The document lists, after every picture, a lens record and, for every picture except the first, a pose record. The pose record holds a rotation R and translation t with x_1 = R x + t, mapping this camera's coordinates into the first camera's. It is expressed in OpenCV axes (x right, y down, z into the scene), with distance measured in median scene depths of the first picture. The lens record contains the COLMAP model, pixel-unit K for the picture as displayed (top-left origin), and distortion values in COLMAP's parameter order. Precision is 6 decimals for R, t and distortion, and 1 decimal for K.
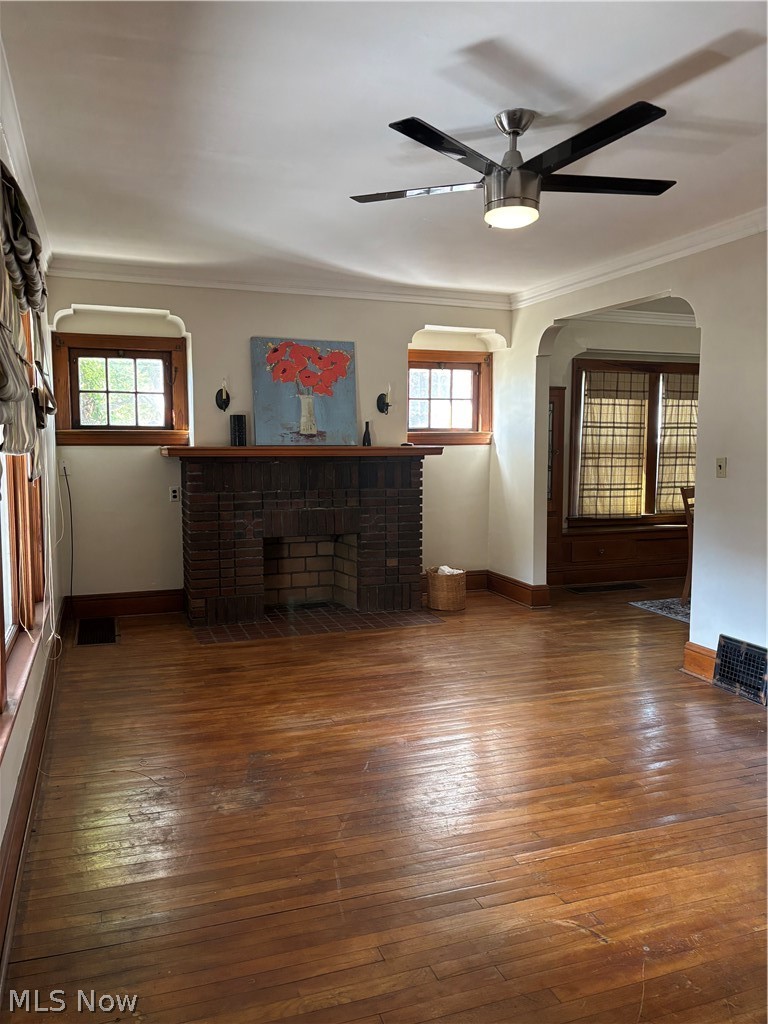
lens RADIAL K [[774.2, 0, 381.4], [0, 774.2, 513.2], [0, 0, 1]] dist [-0.005430, 0.008851]
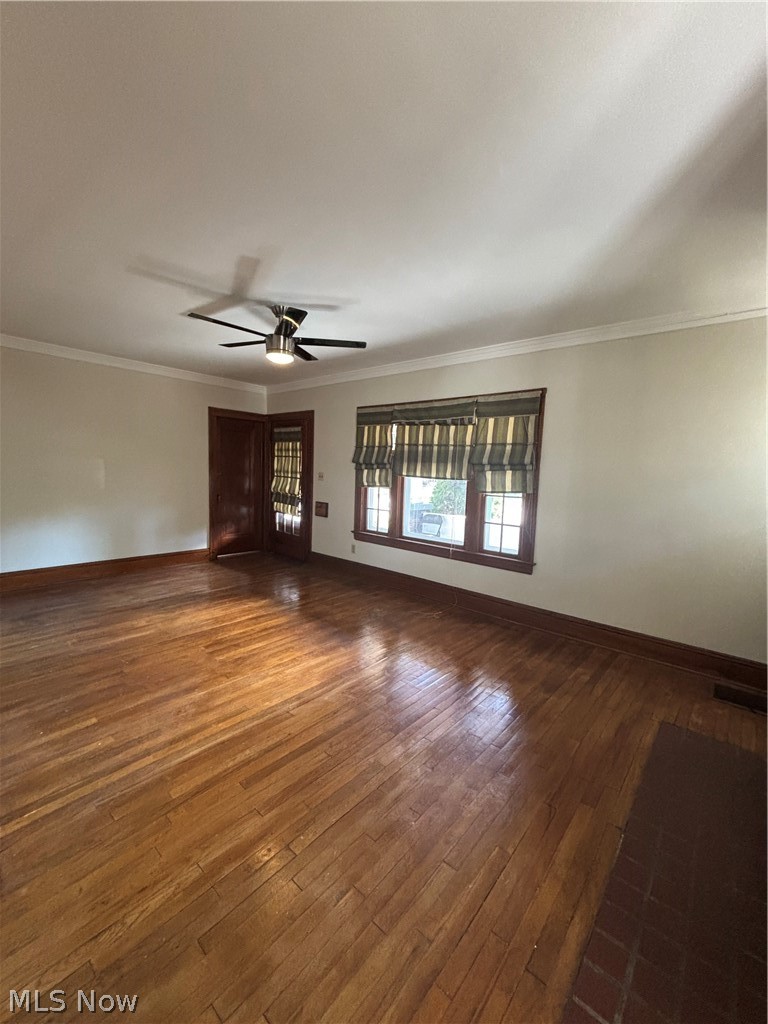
lens RADIAL K [[411.4, 0, 383.2], [0, 411.4, 506.7], [0, 0, 1]] dist [-0.001206, -0.000062]
pose [[-0.875746, 0.012368, -0.482613, 0.420058], [-0.084958, 0.980122, 0.179282, -0.199272], [0.475237, 0.198008, -0.857288, 1.958675]]
